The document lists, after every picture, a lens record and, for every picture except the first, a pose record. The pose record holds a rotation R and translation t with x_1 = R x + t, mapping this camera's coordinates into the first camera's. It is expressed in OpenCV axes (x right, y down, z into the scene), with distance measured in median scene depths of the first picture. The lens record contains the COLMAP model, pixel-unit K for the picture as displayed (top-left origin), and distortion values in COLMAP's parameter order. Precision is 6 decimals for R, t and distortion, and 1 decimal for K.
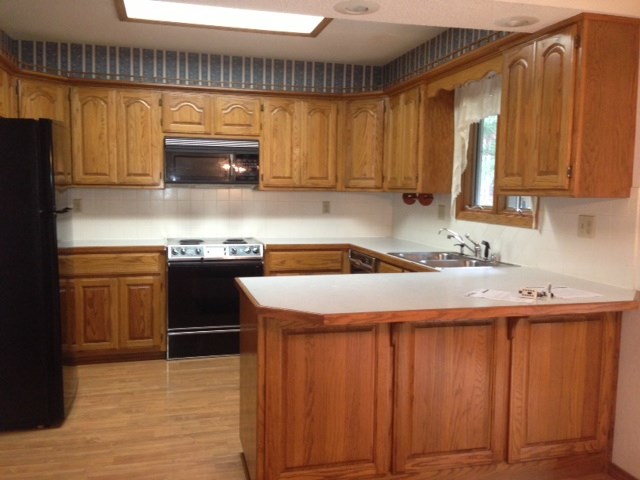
lens RADIAL K [[584.3, 0, 320.0], [0, 584.3, 240.0], [0, 0, 1]] dist [0.092259, -0.097991]
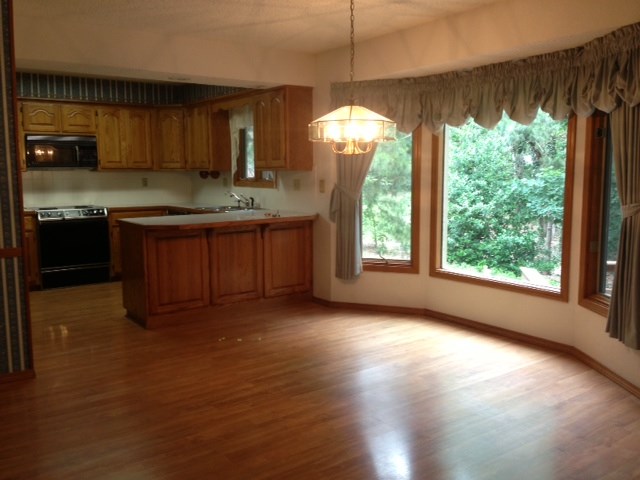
lens RADIAL K [[584.3, 0, 320.0], [0, 584.3, 240.0], [0, 0, 1]] dist [0.092259, -0.097991]
pose [[0.930740, -0.065378, 0.359789, -0.145528], [0.053590, 0.997652, 0.042655, 0.056735], [-0.361732, -0.020420, 0.932058, -0.617821]]
